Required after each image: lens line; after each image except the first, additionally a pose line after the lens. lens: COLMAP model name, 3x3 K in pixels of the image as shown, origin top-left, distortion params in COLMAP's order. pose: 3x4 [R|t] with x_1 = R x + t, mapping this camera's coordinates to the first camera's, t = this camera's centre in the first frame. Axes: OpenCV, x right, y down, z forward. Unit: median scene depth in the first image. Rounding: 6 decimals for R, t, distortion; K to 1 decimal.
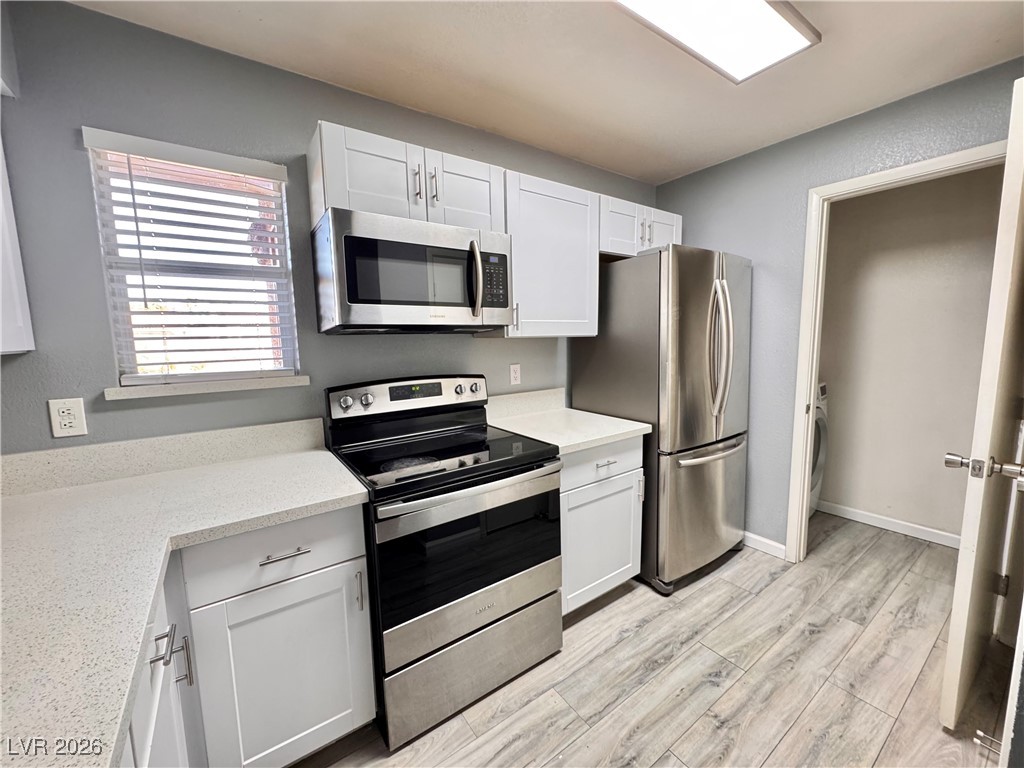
lens RADIAL K [[408.3, 0, 512.0], [0, 408.3, 384.0], [0, 0, 1]] dist [-0.002564, -0.000105]
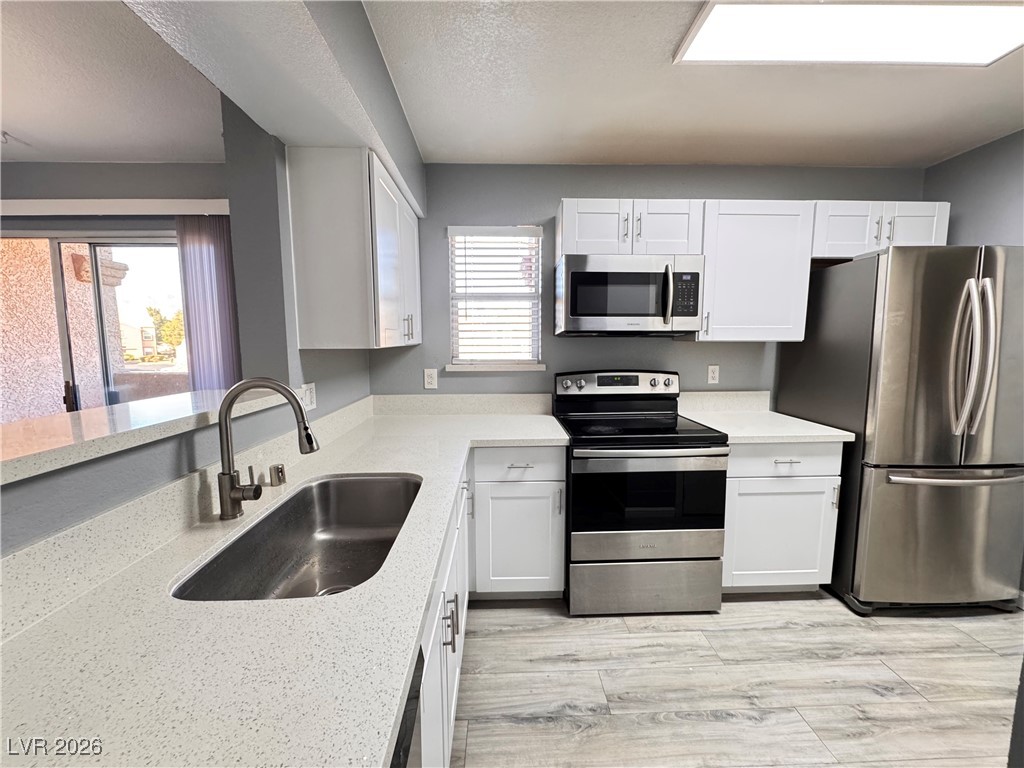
lens RADIAL K [[408.3, 0, 512.0], [0, 408.3, 384.0], [0, 0, 1]] dist [-0.002564, -0.000105]
pose [[0.833934, 0.074383, -0.546828, 0.212764], [-0.077172, 0.996857, 0.017908, 0.032510], [0.546441, 0.027266, 0.837053, -0.302590]]
